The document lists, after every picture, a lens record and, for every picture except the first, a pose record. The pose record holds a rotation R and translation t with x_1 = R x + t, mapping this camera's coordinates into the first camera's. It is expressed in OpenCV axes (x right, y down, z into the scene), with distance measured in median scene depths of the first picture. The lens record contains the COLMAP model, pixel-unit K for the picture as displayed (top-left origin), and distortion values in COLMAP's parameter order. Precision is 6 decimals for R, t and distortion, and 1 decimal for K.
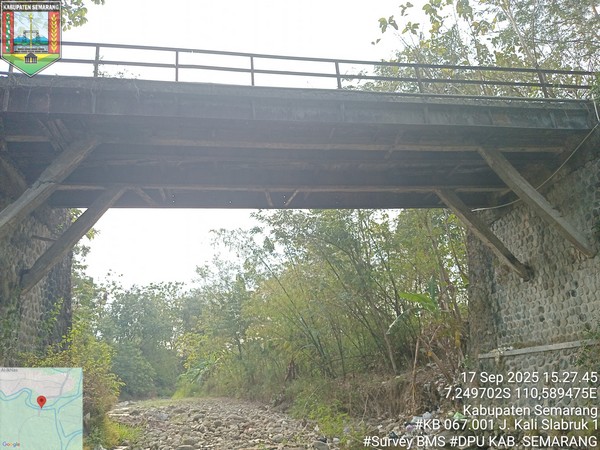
lens RADIAL K [[449.8, 0, 300.0], [0, 449.8, 225.0], [0, 0, 1]] dist [-0.000656, -0.013634]
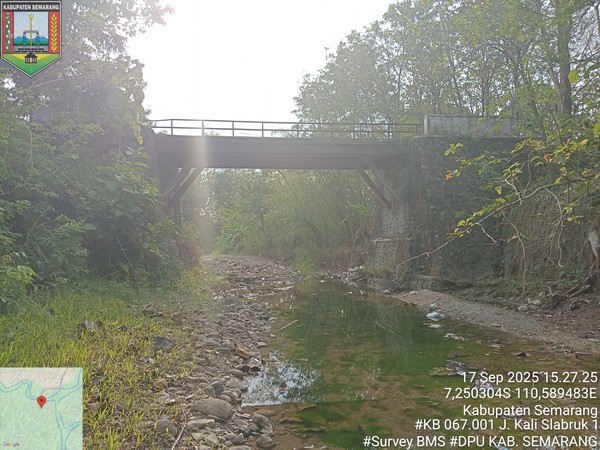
lens RADIAL K [[449.8, 0, 300.0], [0, 449.8, 225.0], [0, 0, 1]] dist [-0.000656, -0.013634]
pose [[0.997480, 0.049451, -0.050868, 0.076027], [-0.033059, 0.958414, 0.283461, -0.164387], [0.062770, -0.281065, 0.957634, -0.457447]]
